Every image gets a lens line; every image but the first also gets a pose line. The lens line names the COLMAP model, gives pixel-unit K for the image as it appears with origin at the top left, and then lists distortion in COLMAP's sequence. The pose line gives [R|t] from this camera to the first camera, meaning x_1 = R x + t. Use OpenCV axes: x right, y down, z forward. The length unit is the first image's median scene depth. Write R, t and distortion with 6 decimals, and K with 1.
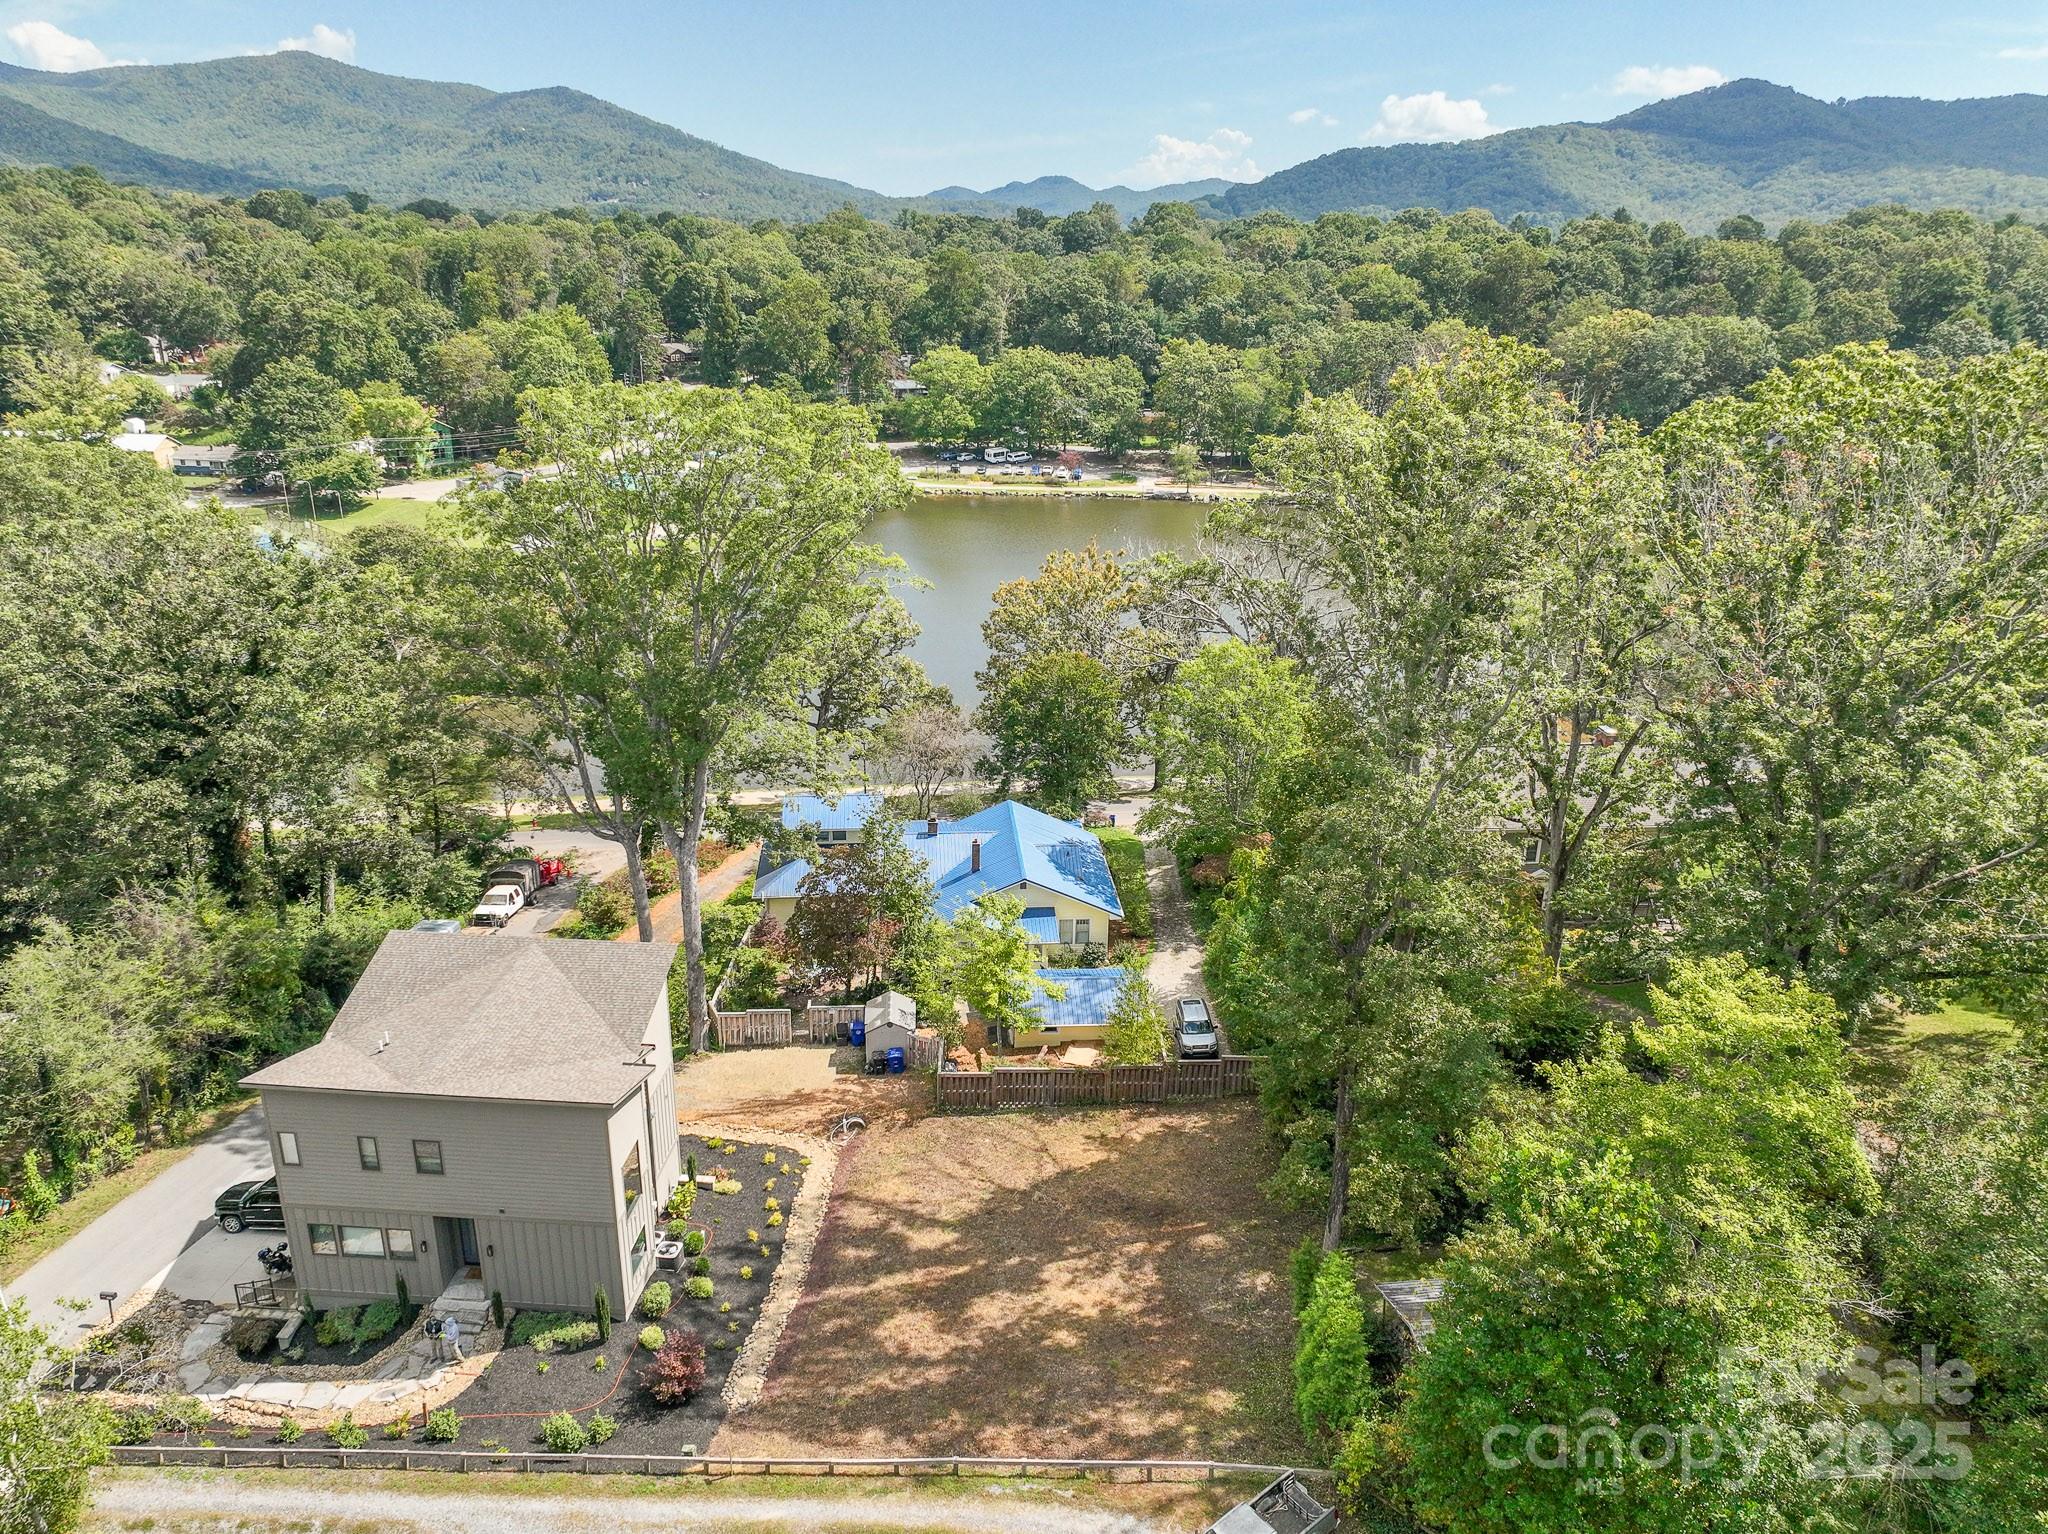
lens RADIAL K [[1438.6, 0, 1022.1], [0, 1438.6, 769.4], [0, 0, 1]] dist [-0.005283, 0.022493]
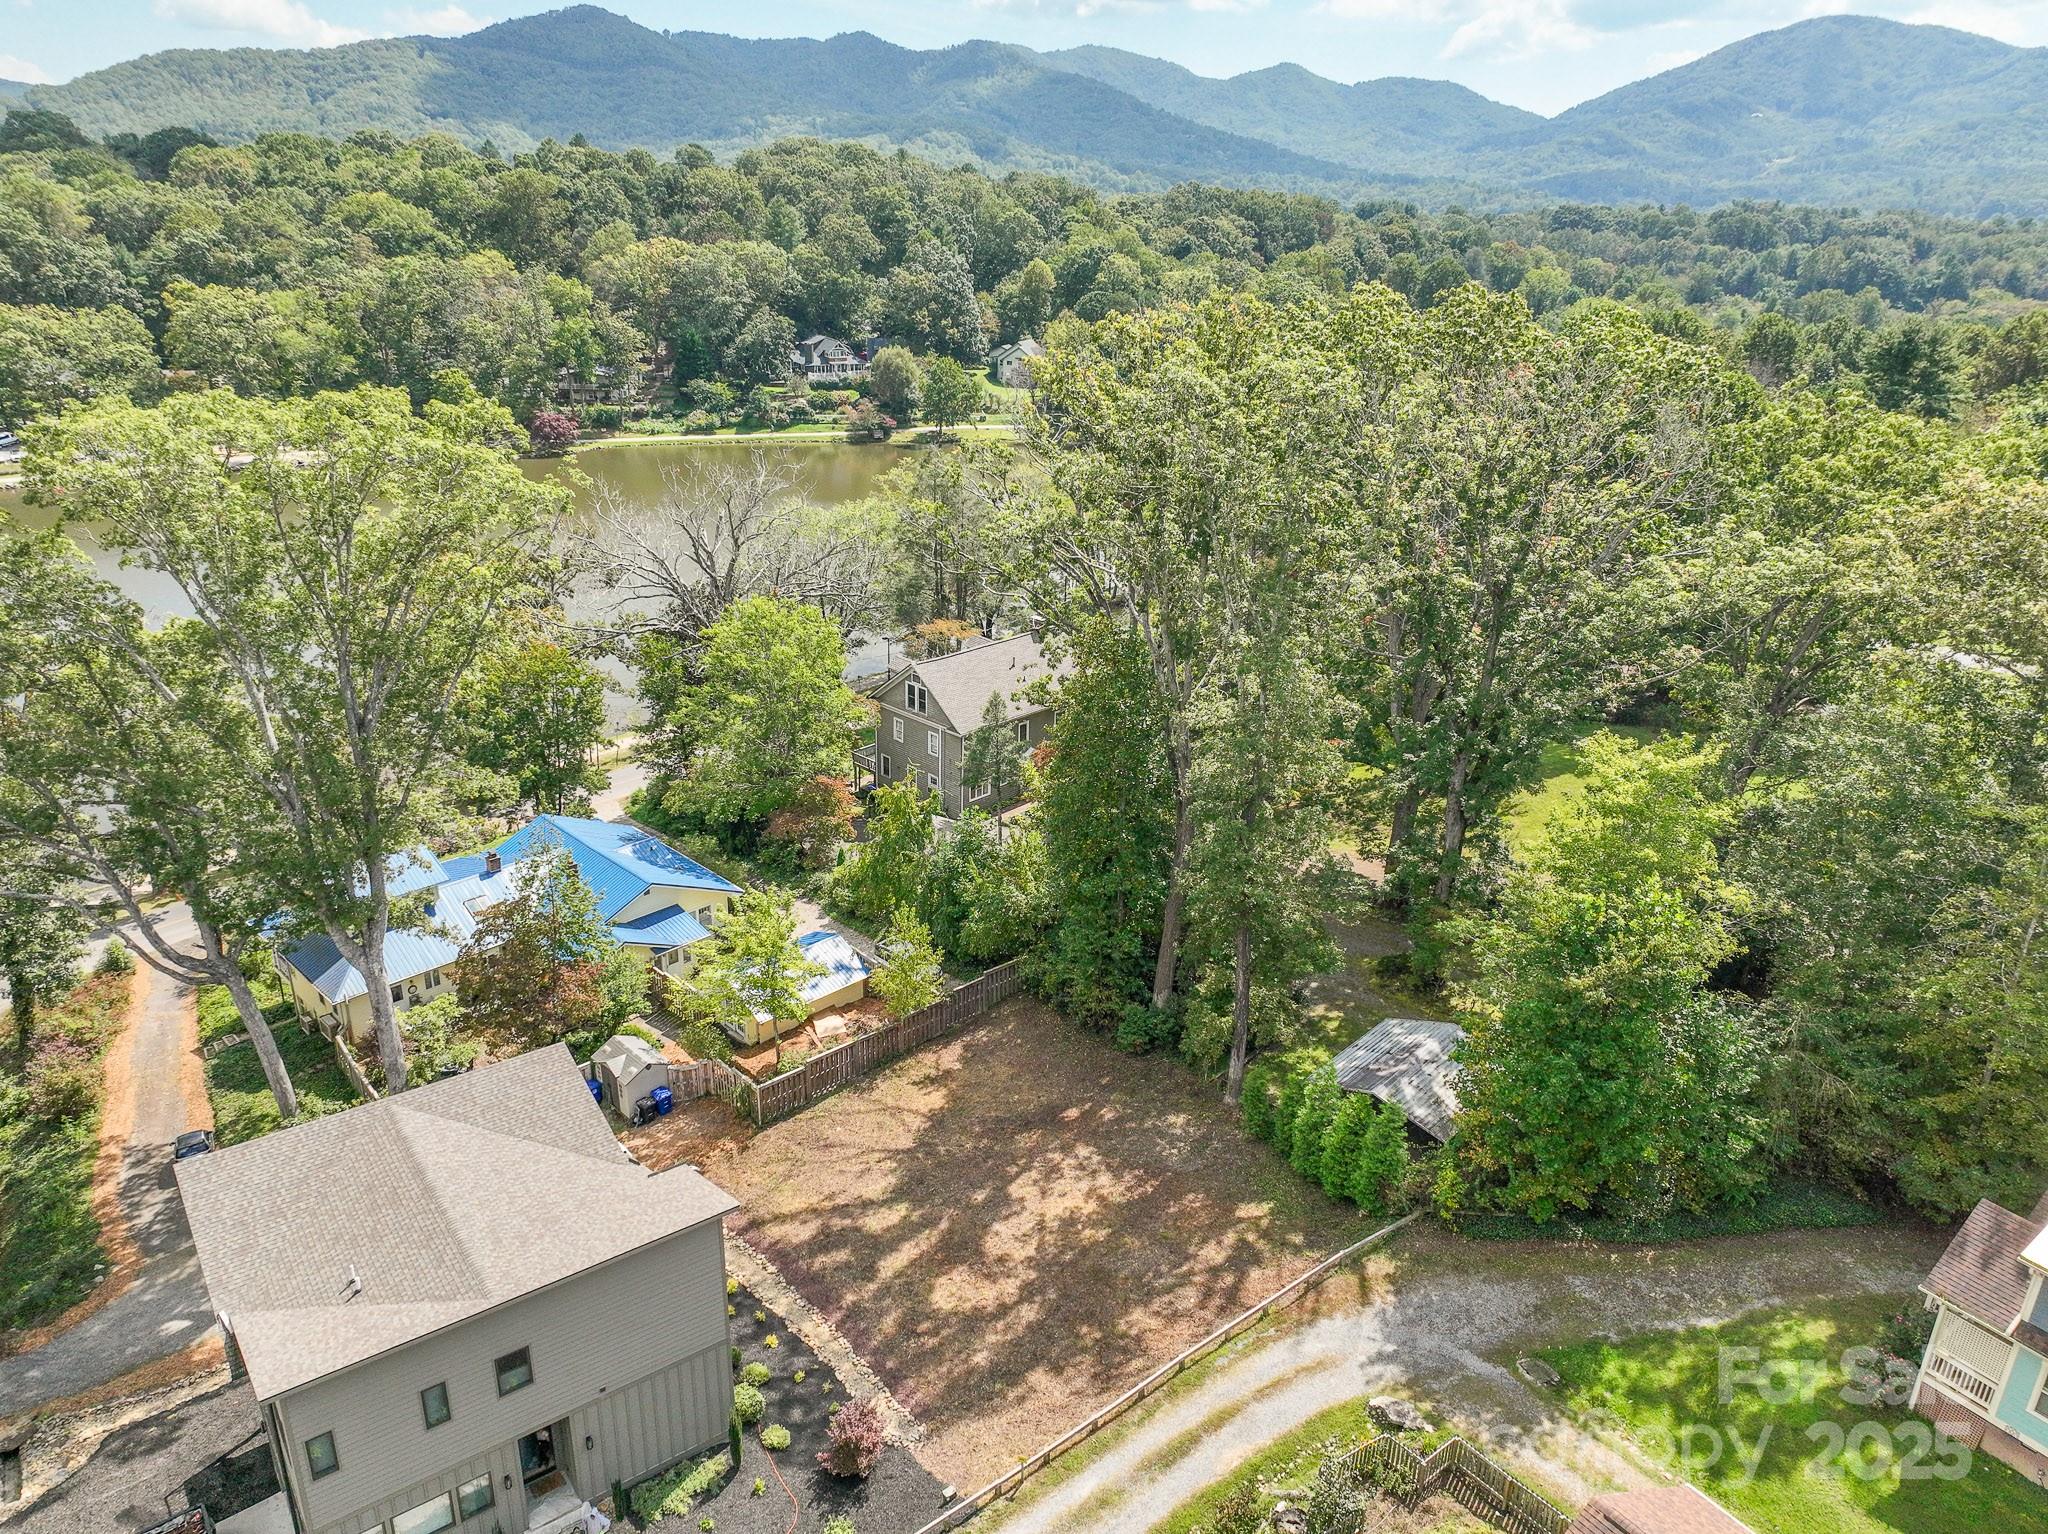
lens RADIAL K [[1438.6, 0, 1020.6], [0, 1438.6, 771.6], [0, 0, 1]] dist [-0.005283, 0.022493]
pose [[0.764170, -0.245938, 0.596288, -0.452680], [0.216791, 0.968606, 0.121673, -0.066528], [-0.607492, 0.036291, 0.793496, 0.128146]]
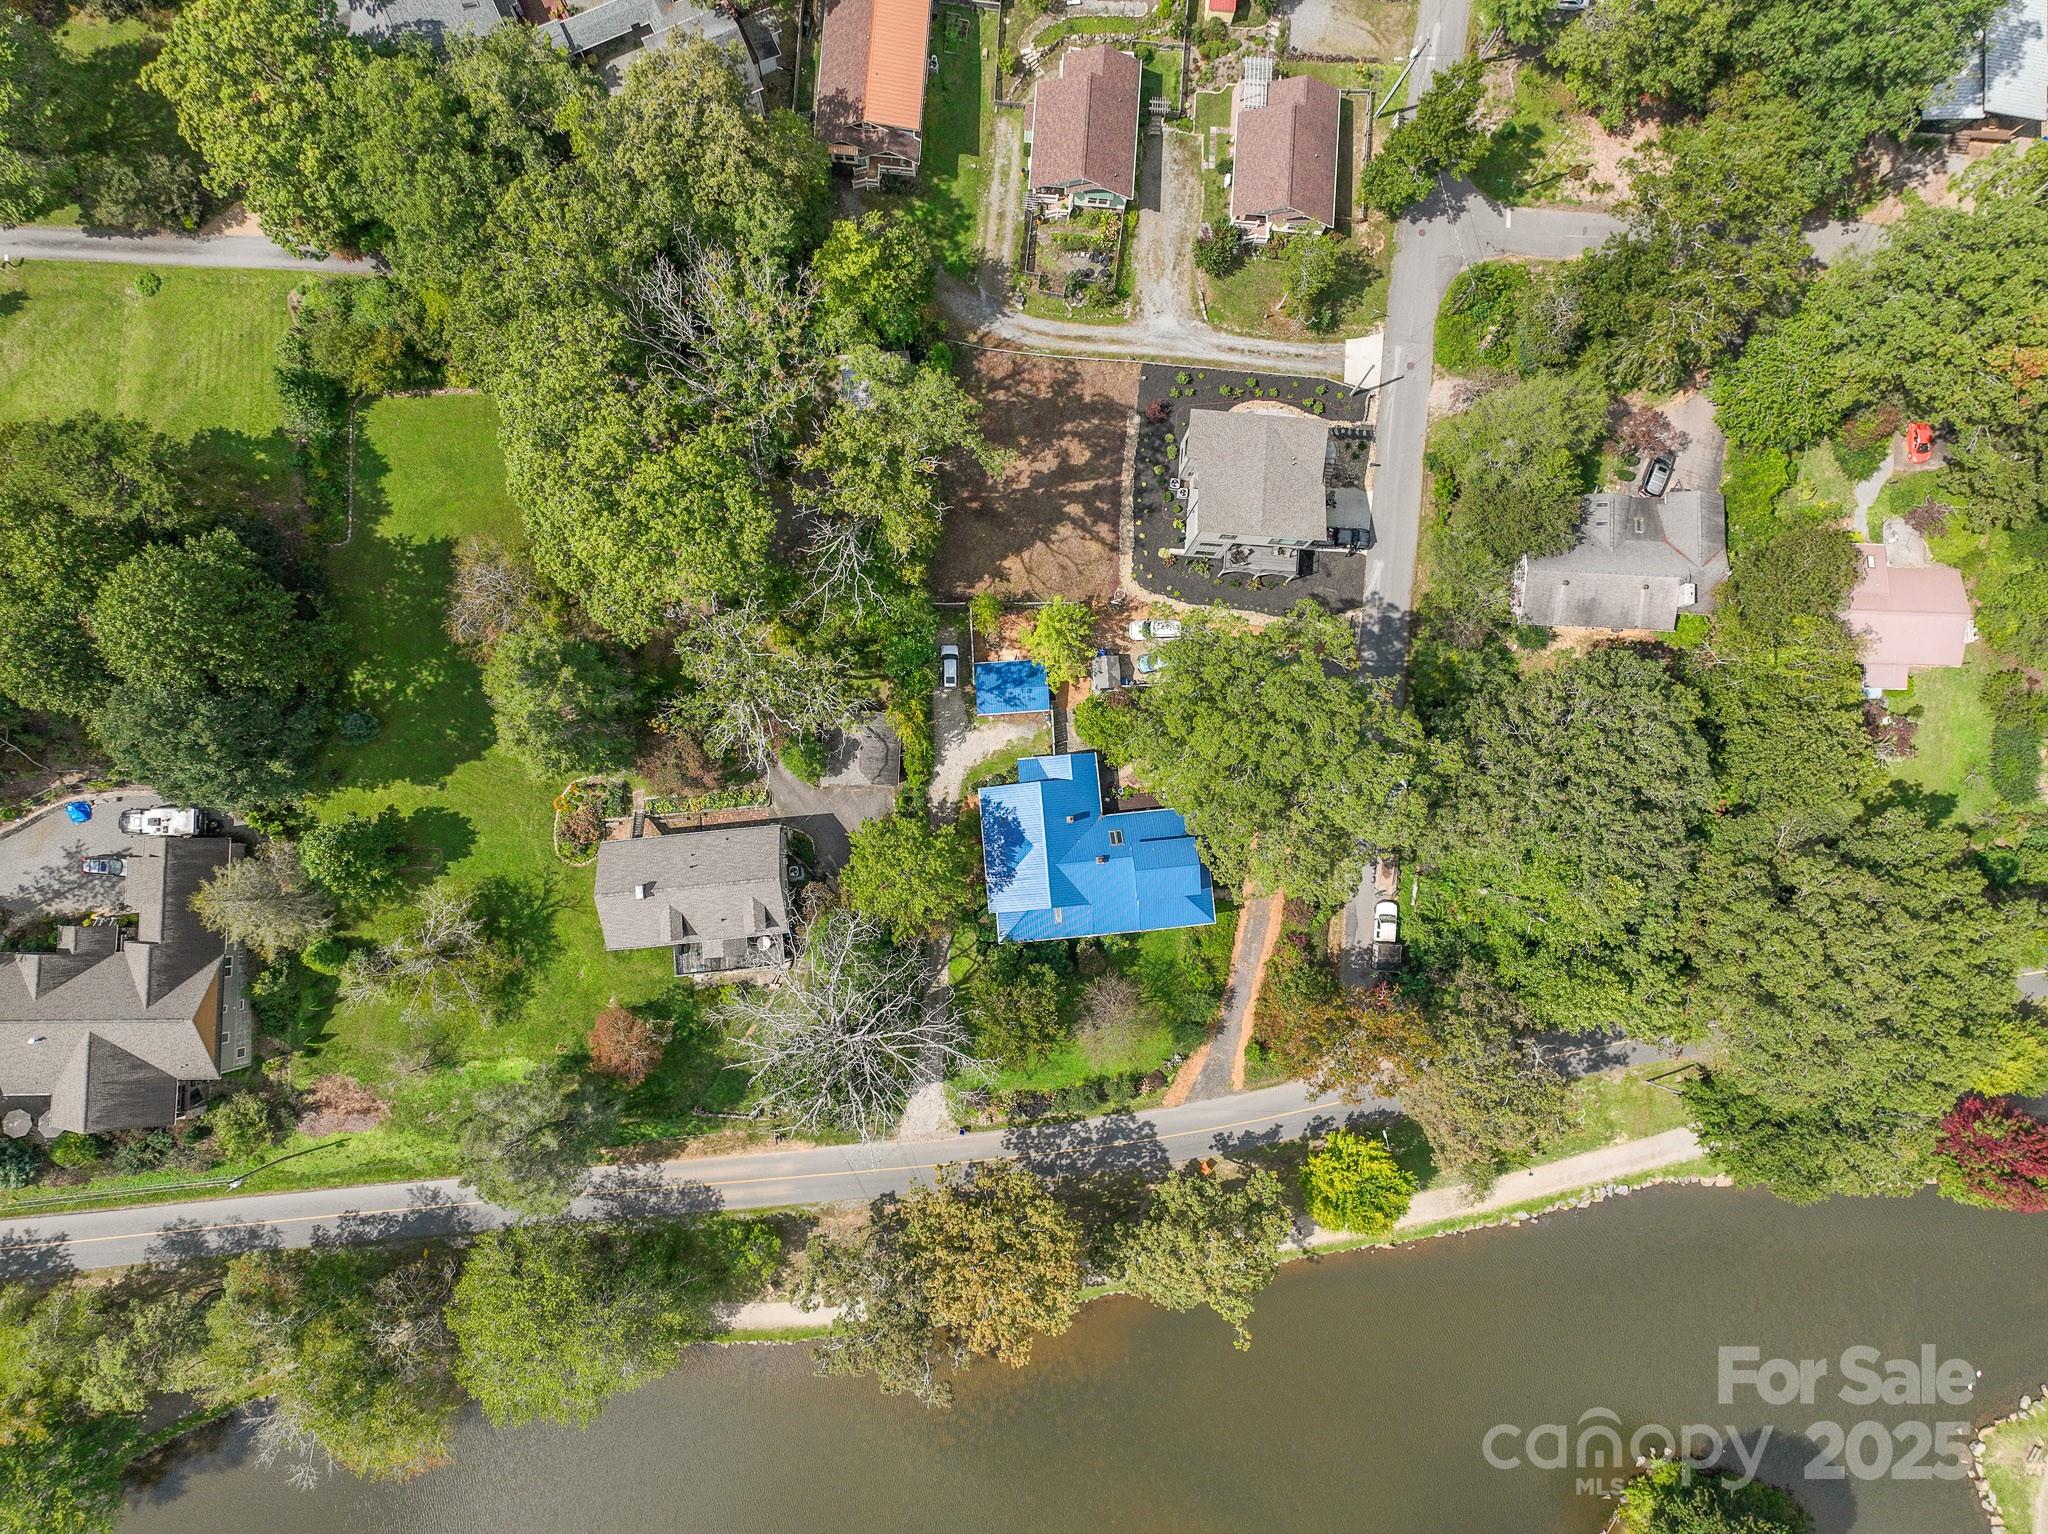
lens RADIAL K [[1438.6, 0, 1015.0], [0, 1438.6, 767.9], [0, 0, 1]] dist [-0.005283, 0.022493]
pose [[-0.997955, 0.000052, -0.063917, 0.175031], [-0.061397, -0.278823, 0.958378, -1.921404], [-0.017771, 0.960343, 0.278256, 0.659128]]
